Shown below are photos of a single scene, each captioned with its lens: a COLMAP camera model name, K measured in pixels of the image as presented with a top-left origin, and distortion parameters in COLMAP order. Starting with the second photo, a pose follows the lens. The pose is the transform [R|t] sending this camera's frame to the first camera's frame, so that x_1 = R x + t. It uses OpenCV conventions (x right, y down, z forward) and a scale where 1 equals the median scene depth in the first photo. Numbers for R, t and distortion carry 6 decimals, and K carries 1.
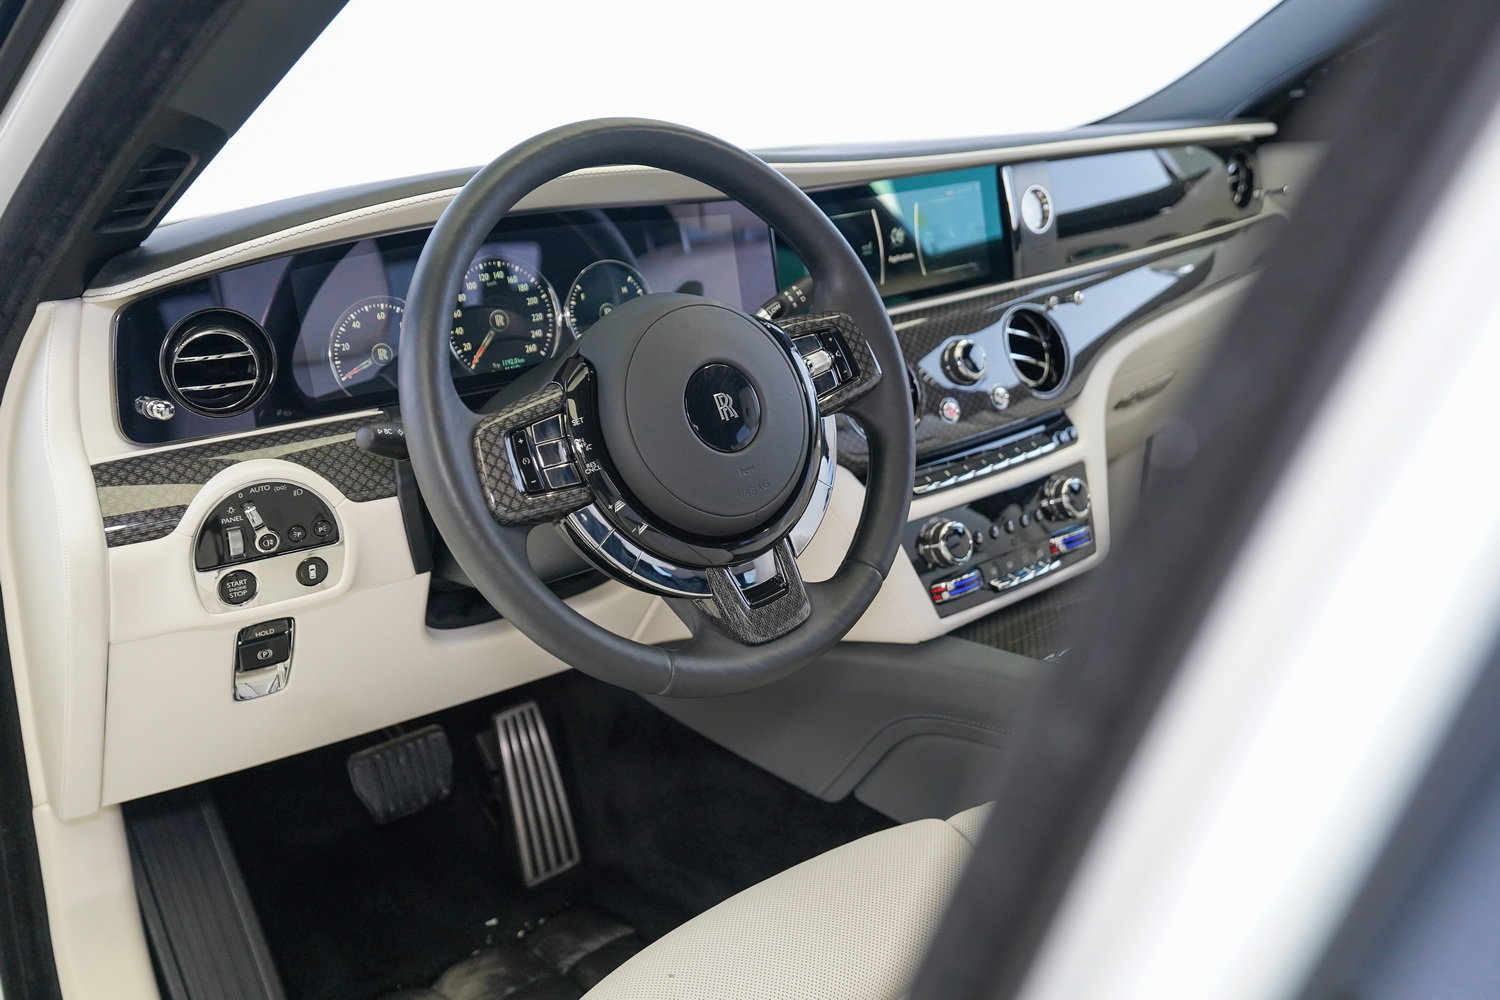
lens RADIAL K [[1321.1, 0, 749.3], [0, 1321.1, 494.8], [0, 0, 1]] dist [0.015810, 0.003764]
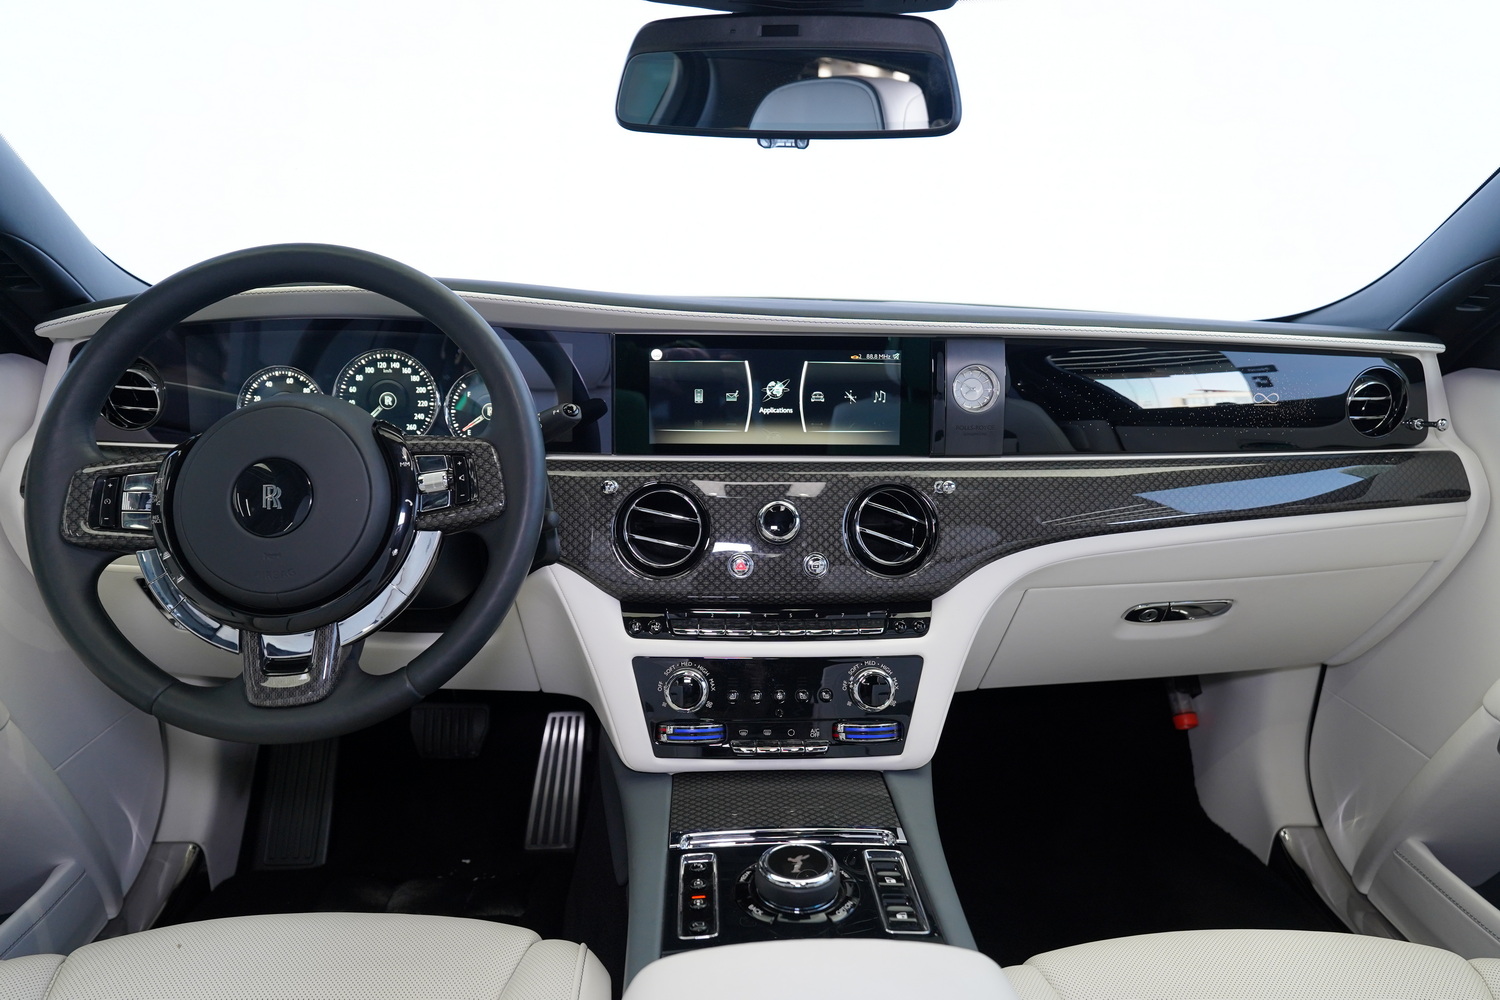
lens RADIAL K [[993.9, 0, 749.7], [0, 993.9, 508.6], [0, 0, 1]] dist [-0.006433, -0.001665]
pose [[0.798535, 0.225048, -0.558297, 0.640900], [-0.242061, 0.969241, 0.044479, -0.157681], [0.551134, 0.099624, 0.828448, 0.414644]]
